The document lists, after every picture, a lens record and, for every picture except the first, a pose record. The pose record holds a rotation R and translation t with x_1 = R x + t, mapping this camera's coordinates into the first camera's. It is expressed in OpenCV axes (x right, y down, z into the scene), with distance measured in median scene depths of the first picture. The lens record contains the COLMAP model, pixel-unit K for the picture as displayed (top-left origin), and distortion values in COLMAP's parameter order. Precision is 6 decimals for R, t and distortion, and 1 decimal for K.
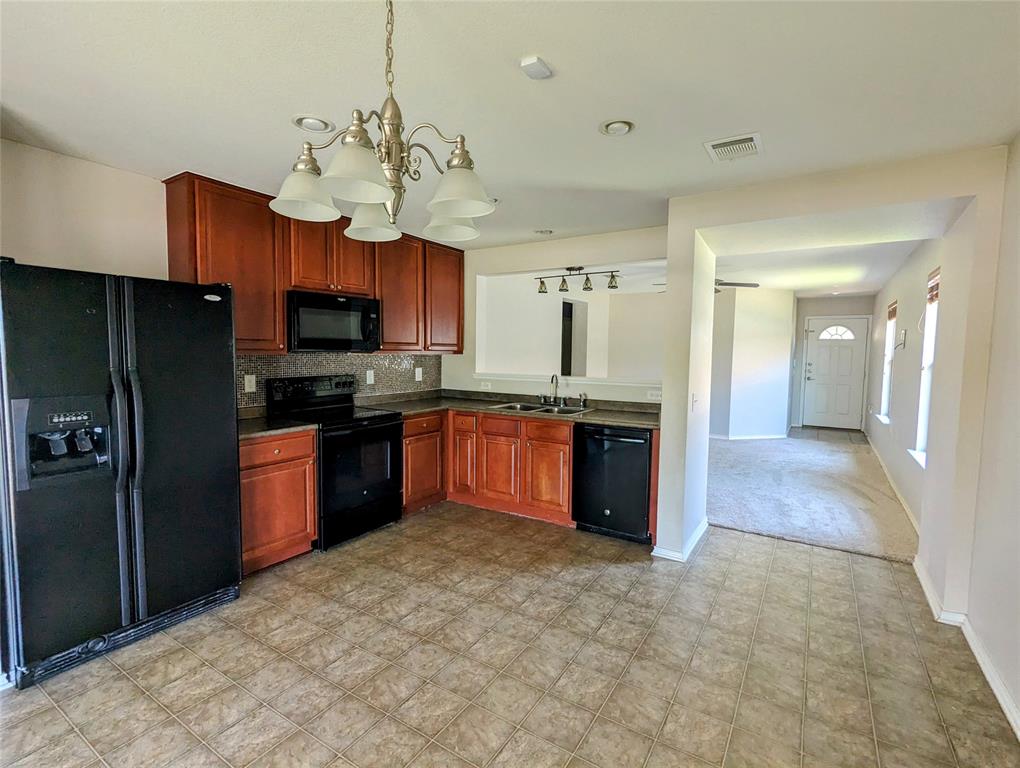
lens RADIAL K [[487.4, 0, 514.4], [0, 487.4, 384.0], [0, 0, 1]] dist [0.005569, 0.000150]
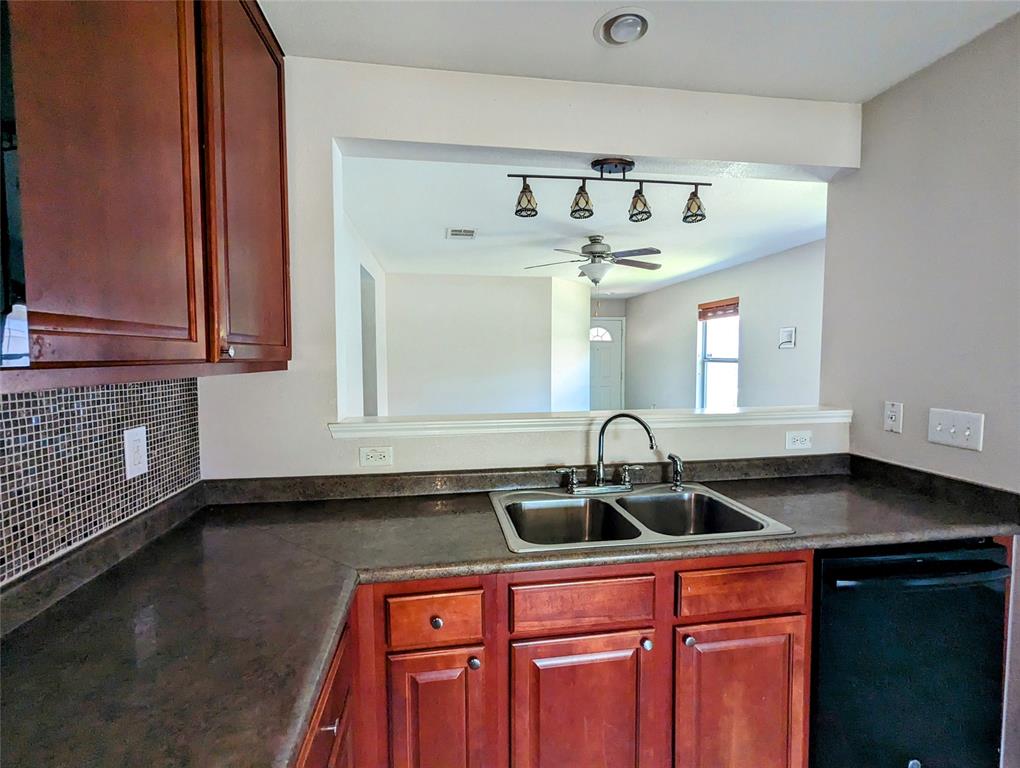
lens RADIAL K [[487.4, 0, 504.8], [0, 487.4, 383.0], [0, 0, 1]] dist [0.005569, 0.000150]
pose [[0.751616, -0.051975, 0.657550, -0.235180], [0.060557, 0.998118, 0.009674, -0.051515], [-0.656816, 0.032548, 0.753348, 0.718451]]
